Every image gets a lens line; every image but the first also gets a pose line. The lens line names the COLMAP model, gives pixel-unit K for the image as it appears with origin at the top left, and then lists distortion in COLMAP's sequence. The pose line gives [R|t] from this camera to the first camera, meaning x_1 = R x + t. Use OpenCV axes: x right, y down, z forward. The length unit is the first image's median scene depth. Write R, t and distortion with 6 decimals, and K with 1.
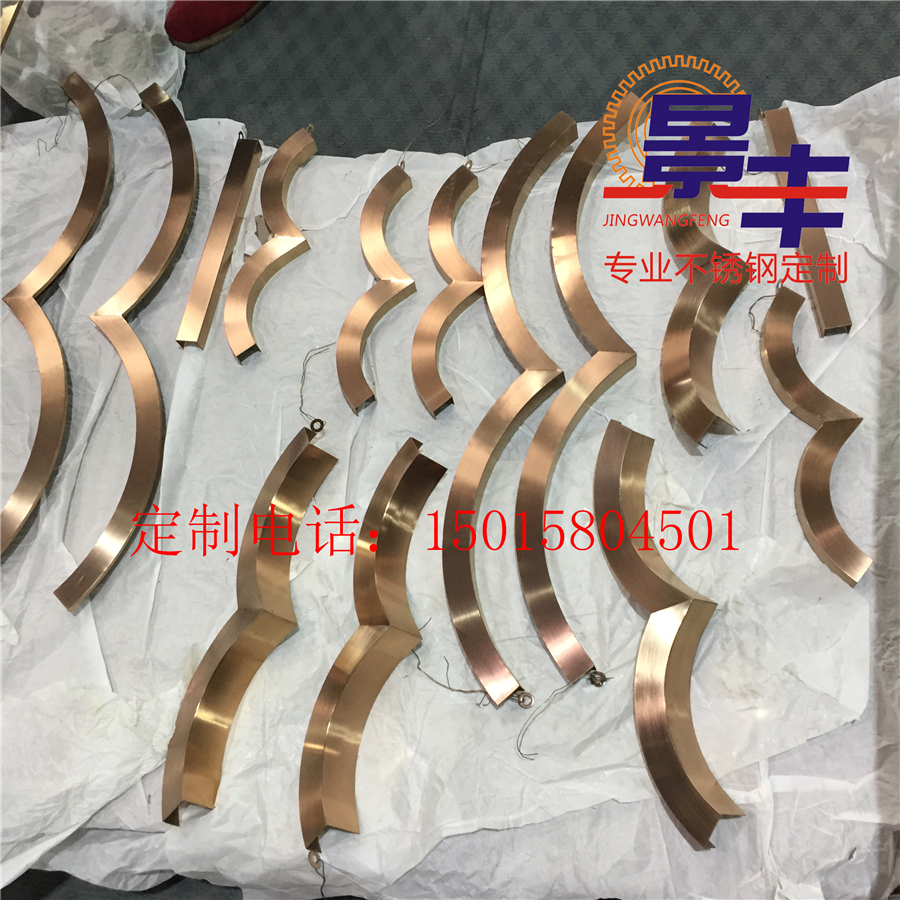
lens RADIAL K [[1439.3, 0, 454.6], [0, 1439.3, 452.1], [0, 0, 1]] dist [0.005441, 0.000000]
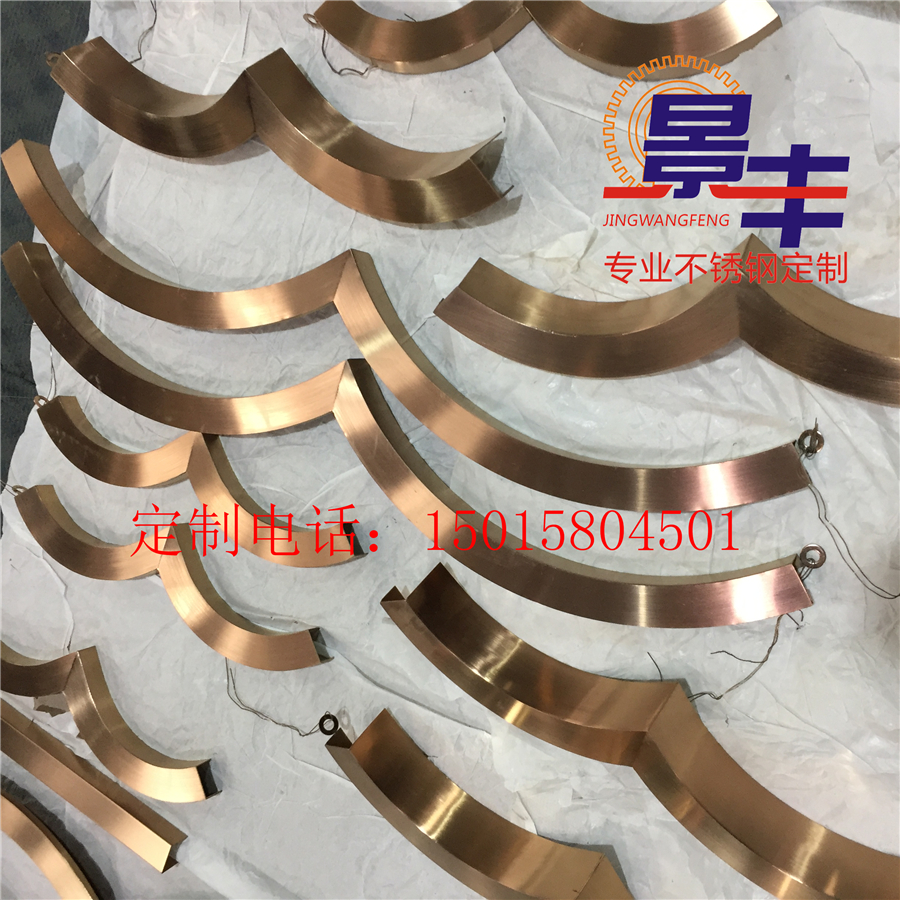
lens RADIAL K [[1439.3, 0, 446.5], [0, 1439.3, 453.7], [0, 0, 1]] dist [0.005441, 0.000000]
pose [[0.267605, -0.963504, -0.006967, 0.050014], [0.963499, 0.267533, 0.009740, -0.005830], [-0.007521, -0.009319, 0.999928, 0.319431]]
